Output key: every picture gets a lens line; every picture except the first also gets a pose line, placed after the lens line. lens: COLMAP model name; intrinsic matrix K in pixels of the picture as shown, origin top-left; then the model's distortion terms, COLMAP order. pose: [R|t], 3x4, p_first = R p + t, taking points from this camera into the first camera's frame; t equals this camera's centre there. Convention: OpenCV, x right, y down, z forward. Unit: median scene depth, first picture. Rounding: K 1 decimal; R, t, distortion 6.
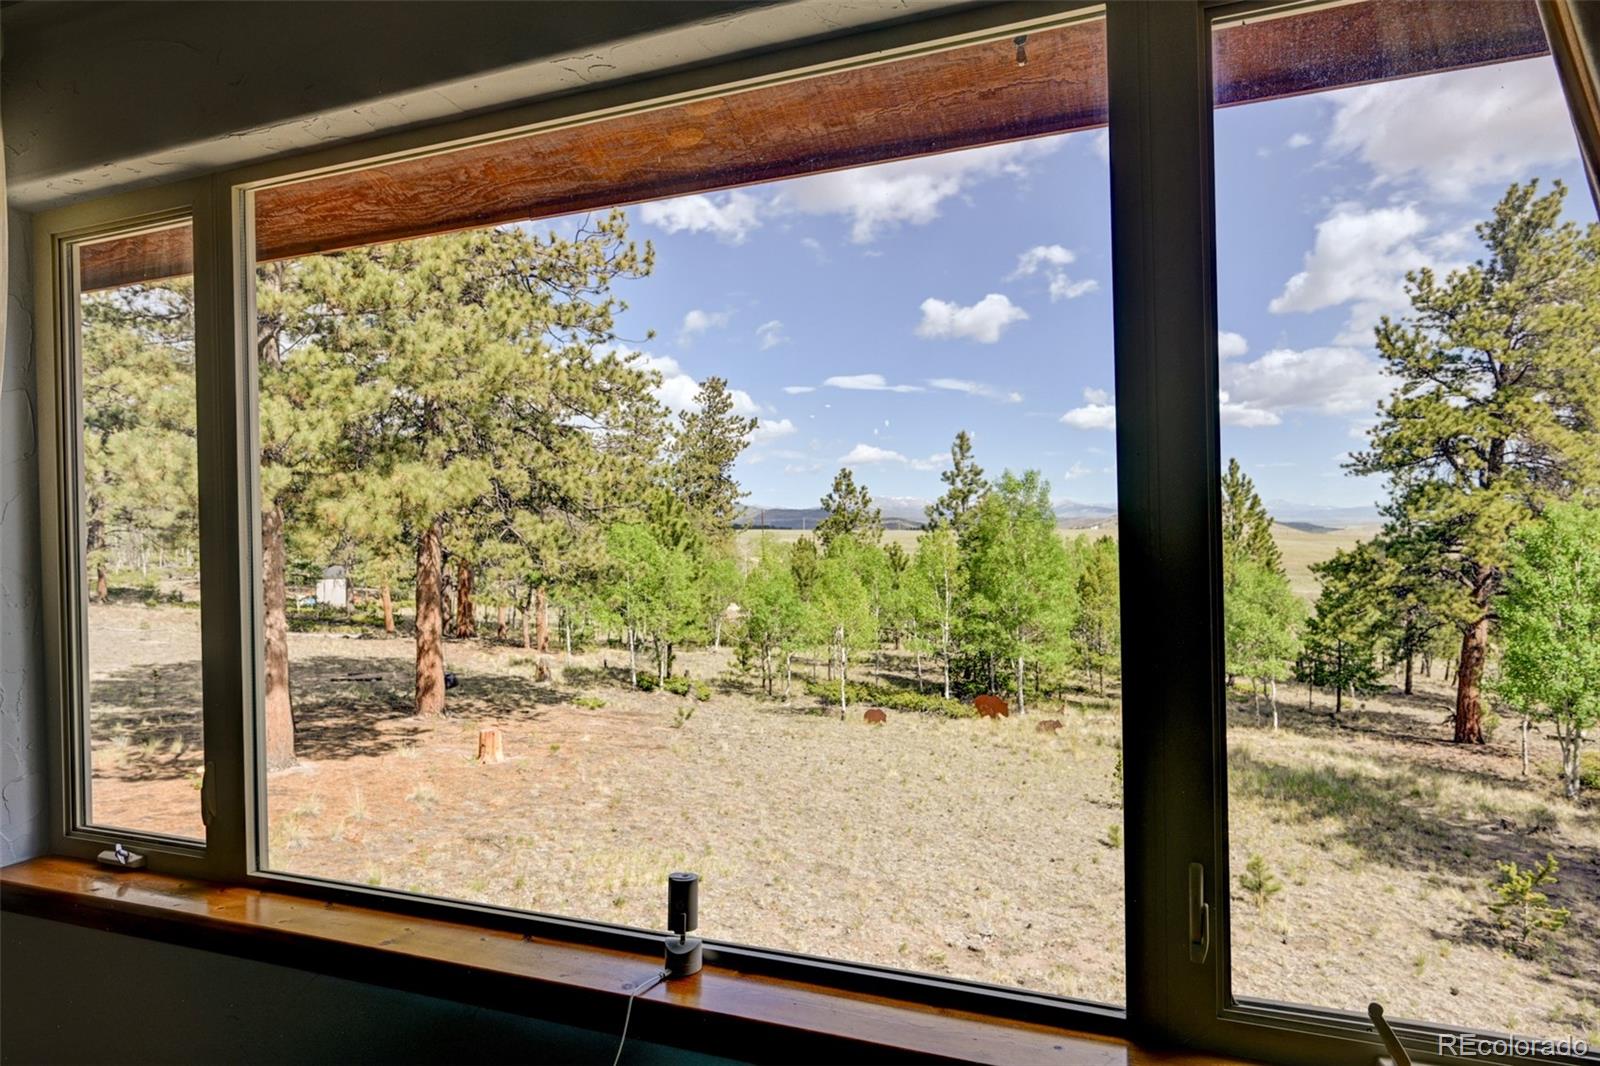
lens RADIAL K [[967.8, 0, 800.0], [0, 967.8, 533.0], [0, 0, 1]] dist [0.001013, 0.000074]
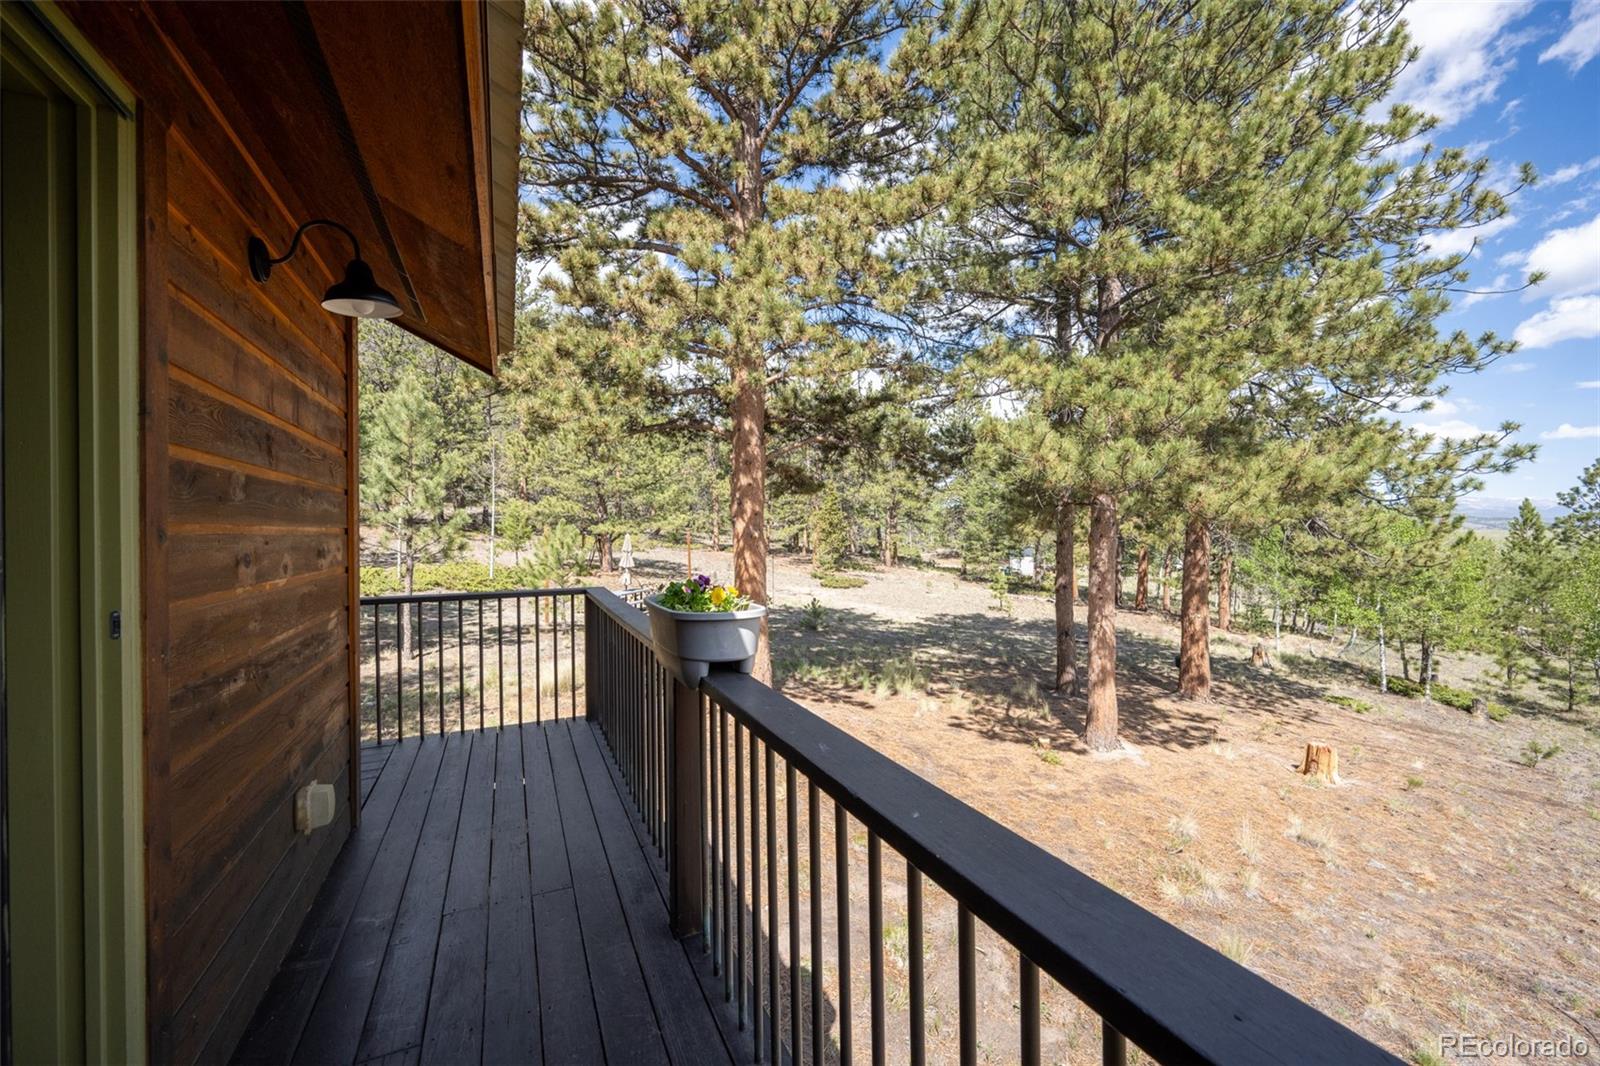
lens RADIAL K [[629.5, 0, 804.8], [0, 629.5, 535.2], [0, 0, 1]] dist [-0.001061, 0.000607]
pose [[0.735857, 0.023408, -0.676732, -0.215017], [-0.014543, 0.999718, 0.018766, 0.004813], [0.676981, -0.003967, 0.735990, 0.190153]]
